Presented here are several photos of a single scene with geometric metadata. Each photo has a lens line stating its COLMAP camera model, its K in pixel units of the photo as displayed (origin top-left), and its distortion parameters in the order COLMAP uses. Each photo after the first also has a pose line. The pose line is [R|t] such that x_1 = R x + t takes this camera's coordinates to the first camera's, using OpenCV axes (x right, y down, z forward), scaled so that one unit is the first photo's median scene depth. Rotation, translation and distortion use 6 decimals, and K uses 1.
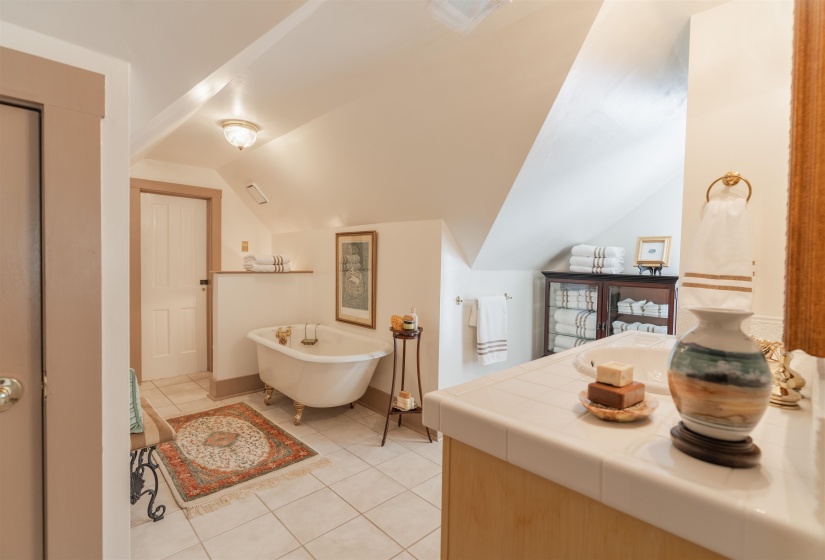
lens RADIAL K [[400.2, 0, 412.7], [0, 400.2, 279.3], [0, 0, 1]] dist [0.001581, 0.000469]
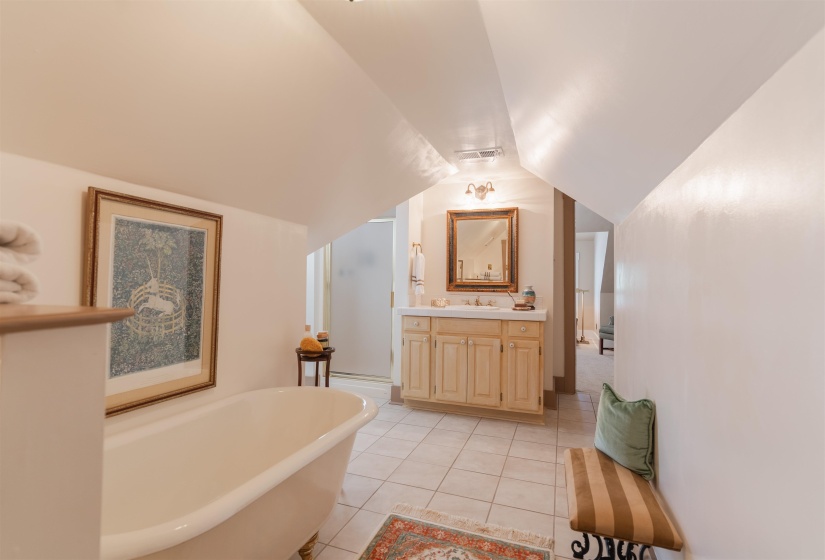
lens RADIAL K [[400.2, 0, 411.8], [0, 400.2, 279.2], [0, 0, 1]] dist [0.001581, 0.000469]
pose [[-0.455454, -0.005148, 0.890244, -0.707684], [0.020971, 0.999644, 0.016509, -0.031222], [-0.890012, 0.026188, -0.455184, 0.968395]]
